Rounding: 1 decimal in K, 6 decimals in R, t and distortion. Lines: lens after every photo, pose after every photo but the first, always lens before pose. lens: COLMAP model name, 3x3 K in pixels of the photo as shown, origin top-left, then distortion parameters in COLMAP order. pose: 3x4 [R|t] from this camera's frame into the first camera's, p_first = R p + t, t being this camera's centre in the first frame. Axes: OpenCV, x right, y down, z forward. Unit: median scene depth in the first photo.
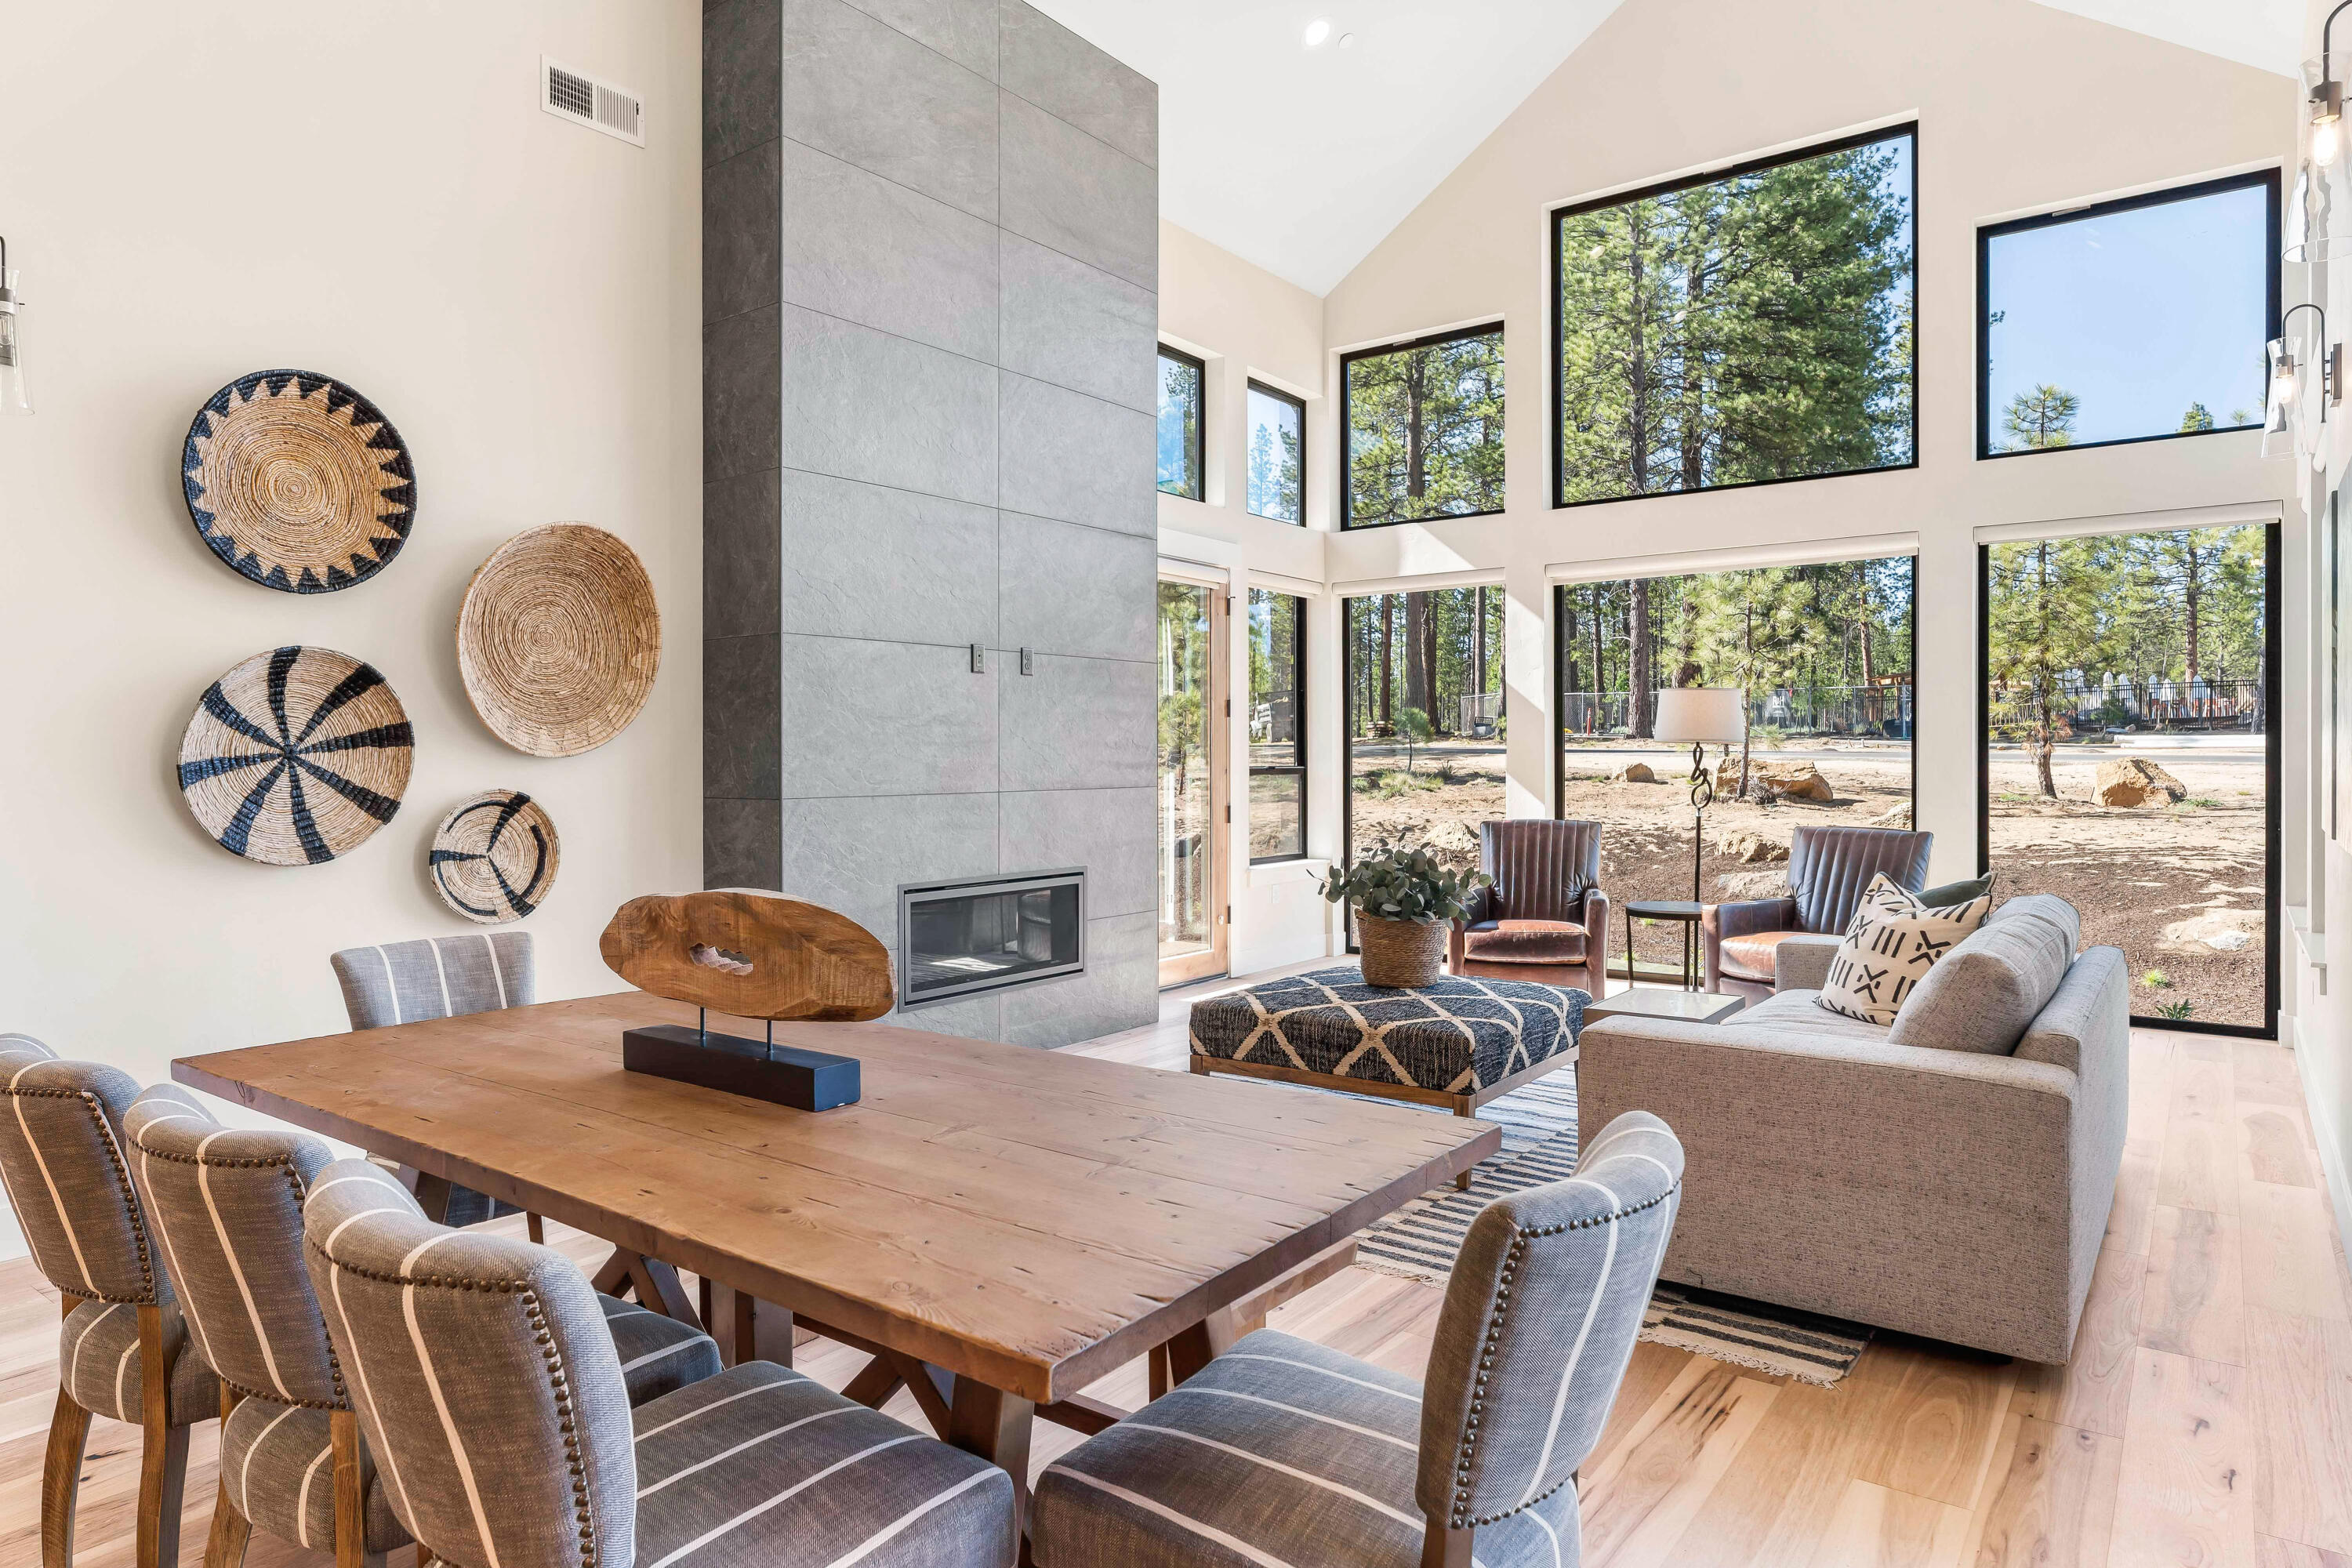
lens RADIAL K [[1411.2, 0, 1144.7], [0, 1411.2, 770.0], [0, 0, 1]] dist [-0.012885, 0.007472]
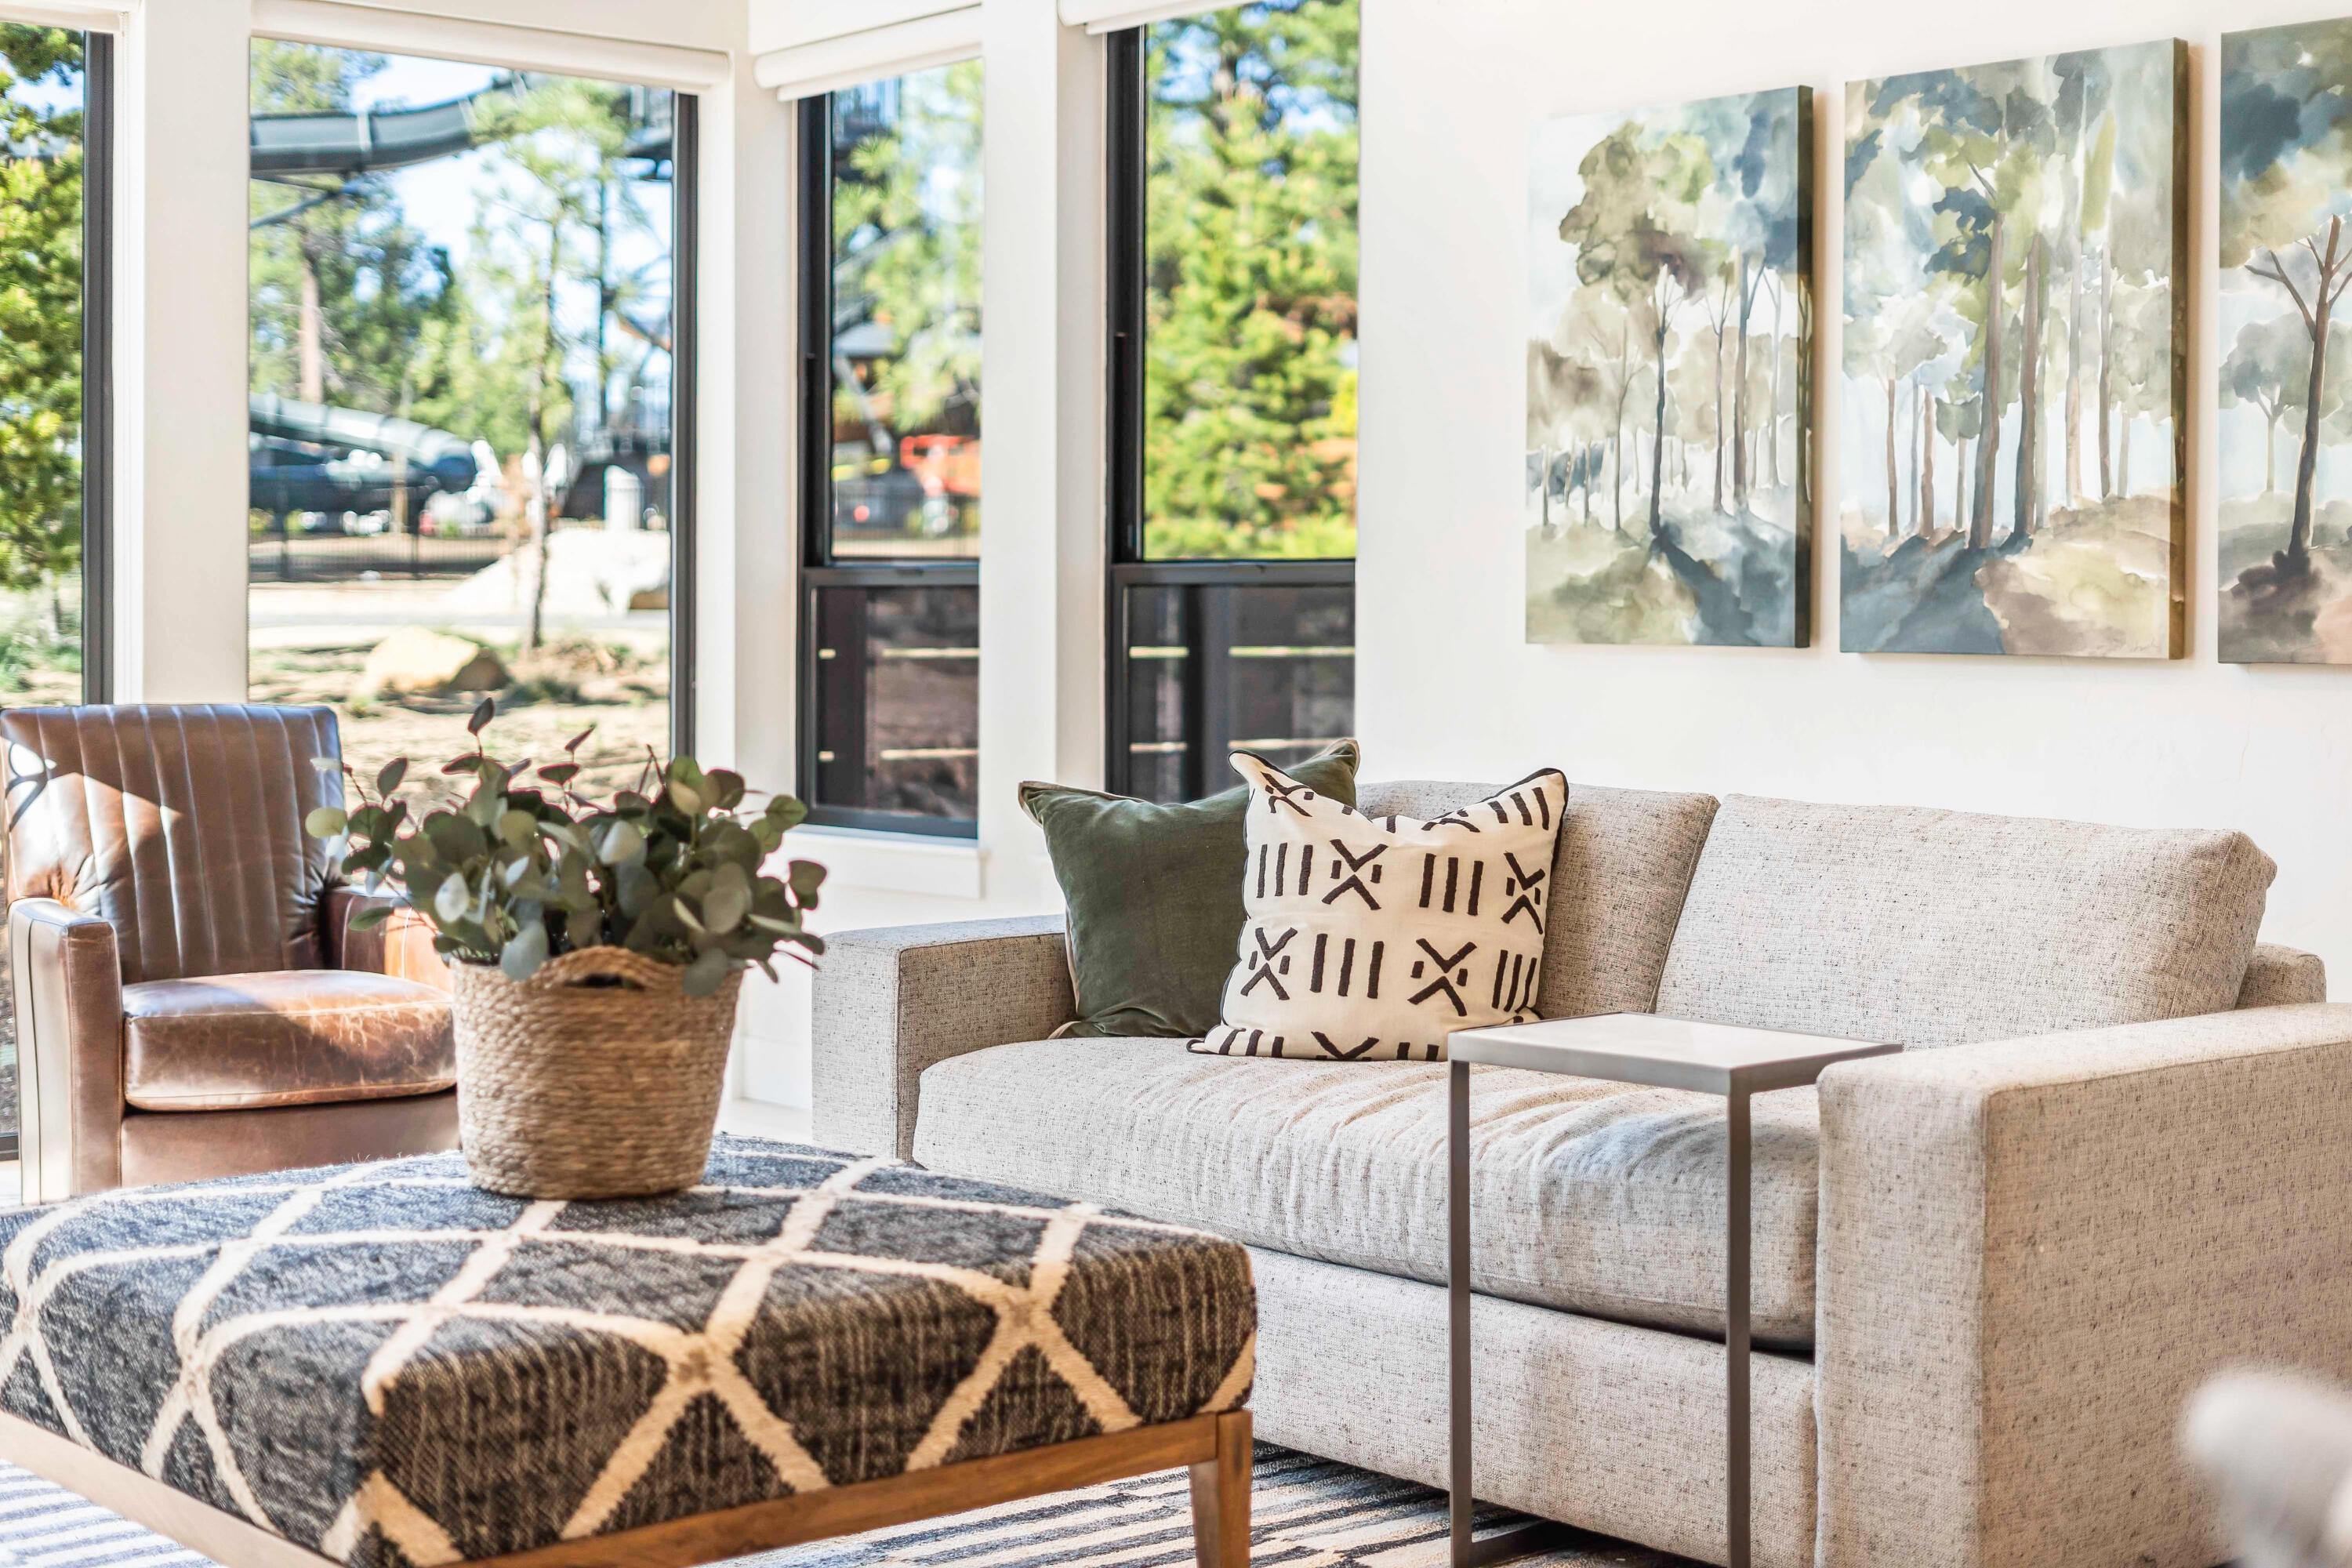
lens RADIAL K [[3506.7, 0, 1187.3], [0, 3506.7, 635.1], [0, 0, 1]] dist [-0.001502, 0.000000]
pose [[0.197843, -0.000822, 0.980233, -0.483458], [0.005956, 0.999982, -0.000363, 0.028689], [-0.980216, 0.005910, 0.197844, 0.640616]]
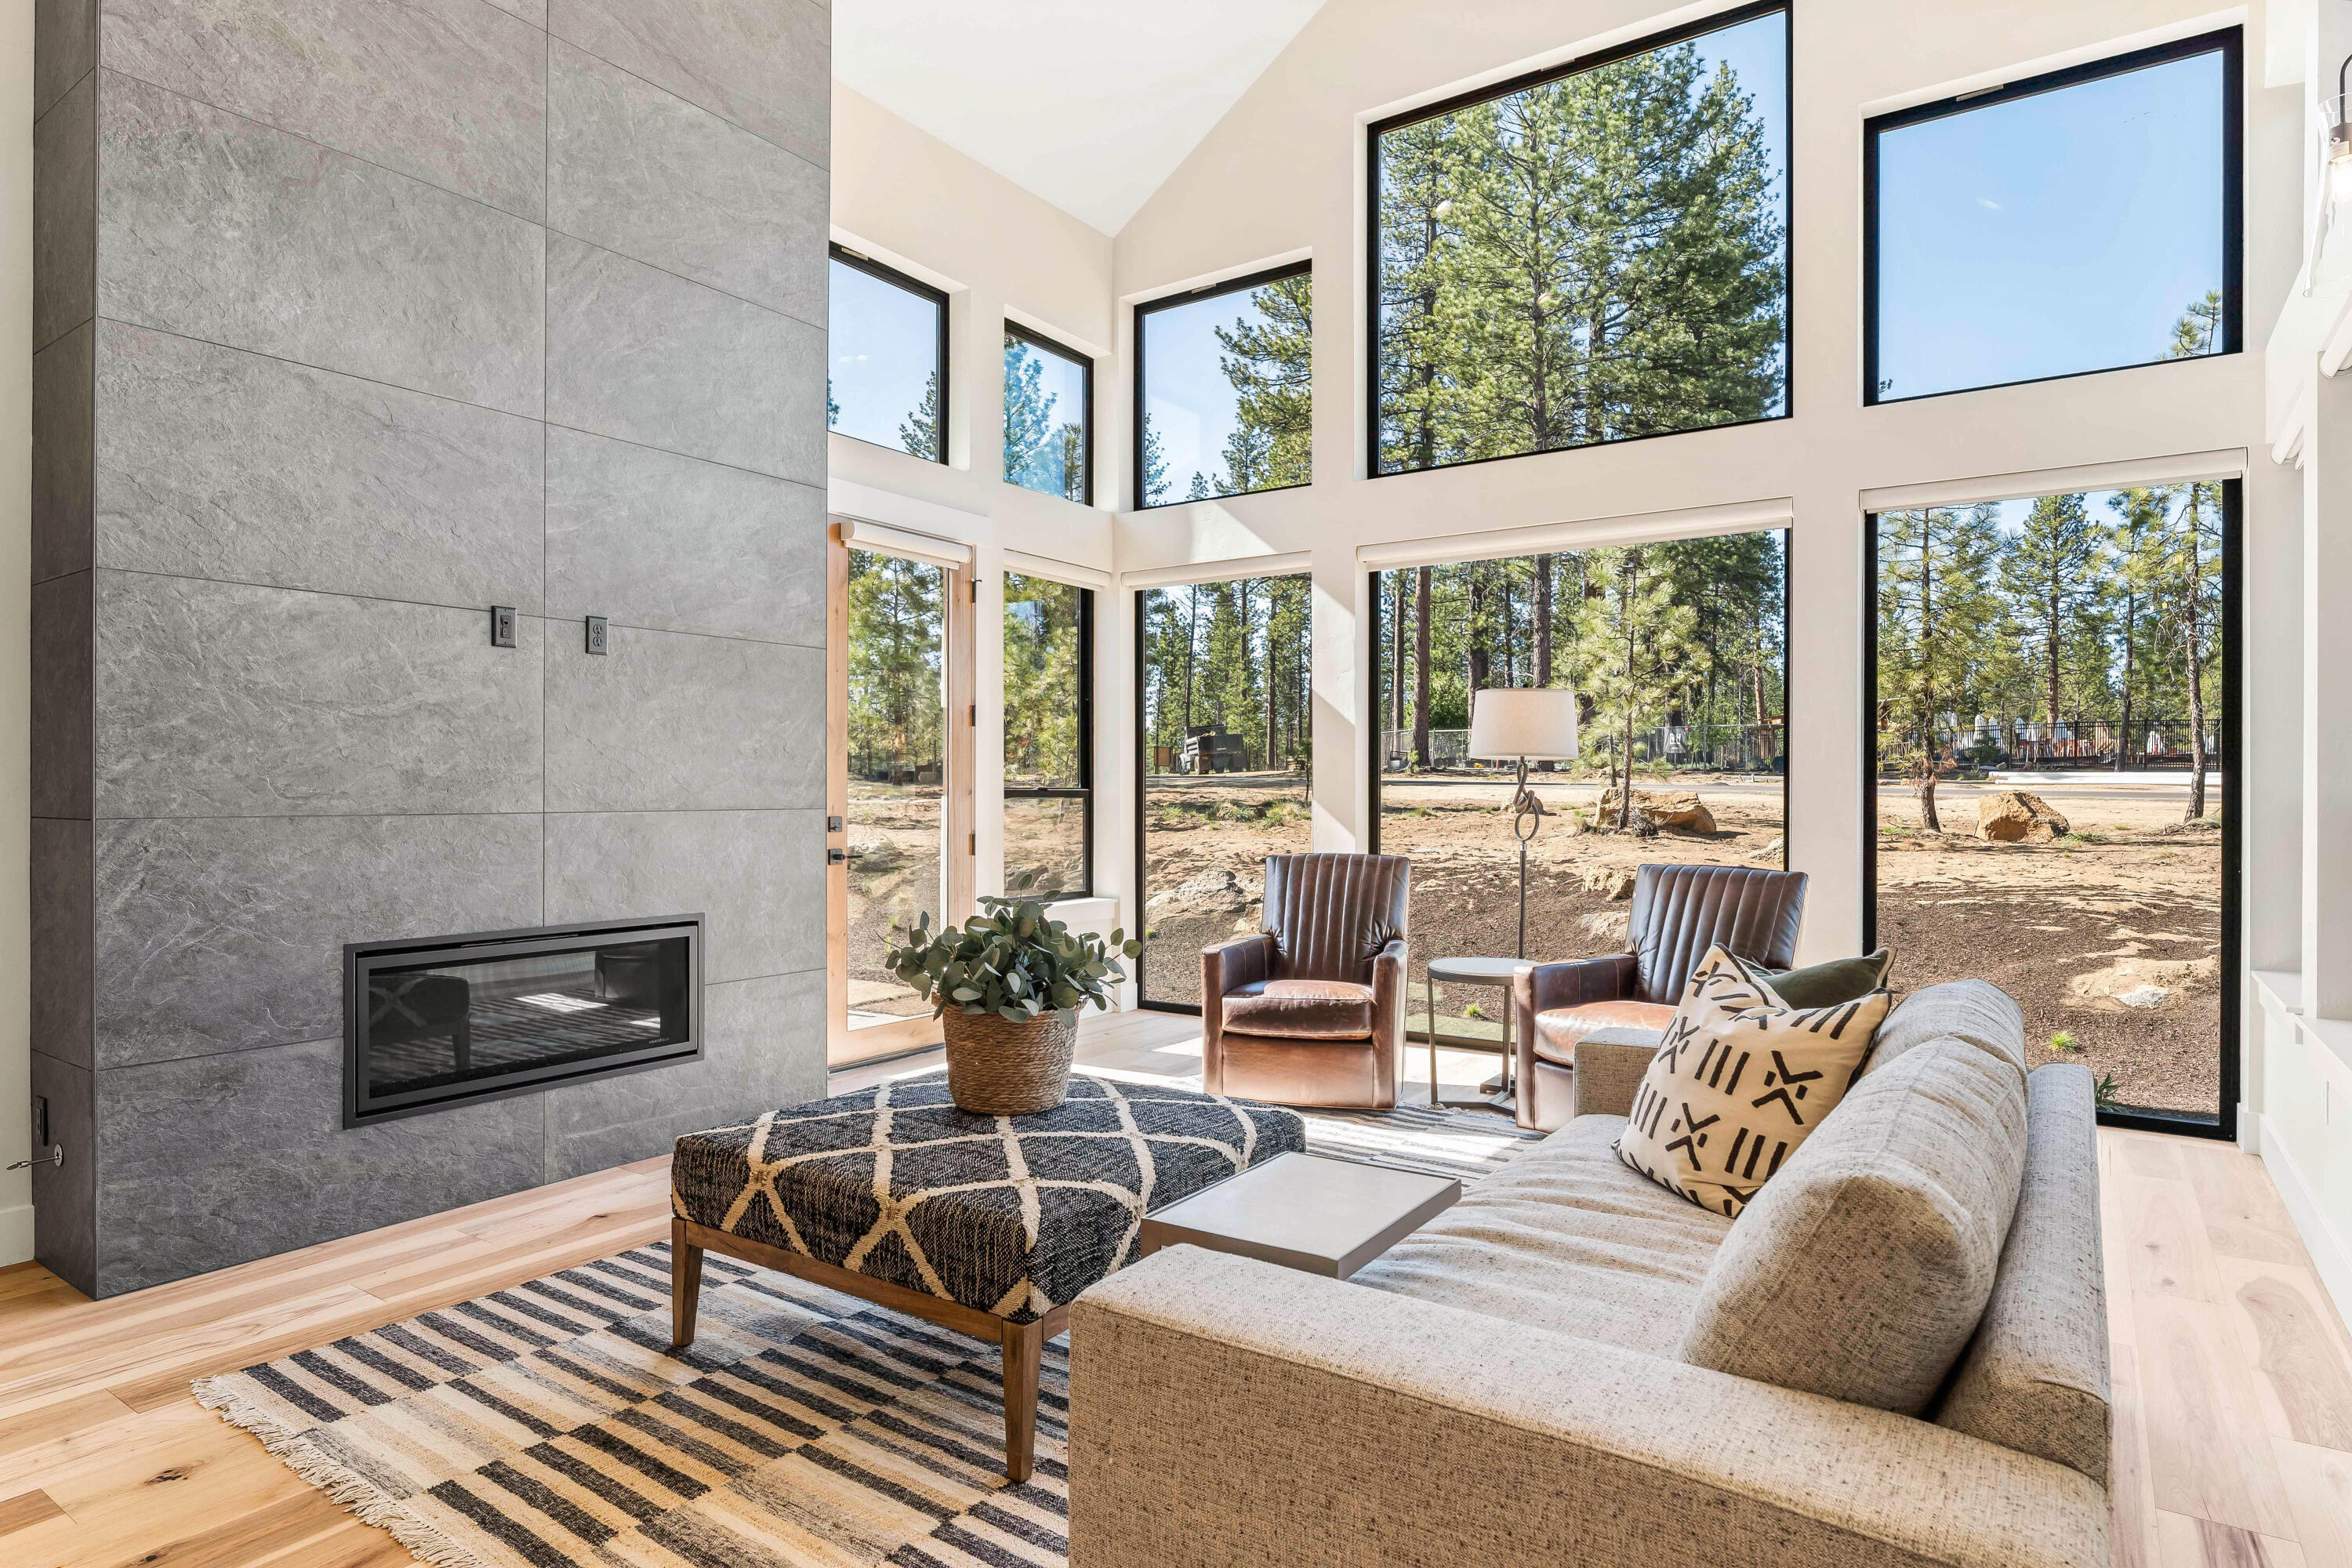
lens RADIAL K [[1318.3, 0, 1157.9], [0, 1318.3, 794.1], [0, 0, 1]] dist [-0.012268, 0.004499]
pose [[0.998987, 0.006887, 0.044469, 0.198075], [-0.006630, 0.999960, -0.005929, 0.008507], [-0.044508, 0.005628, 0.998993, 0.339060]]
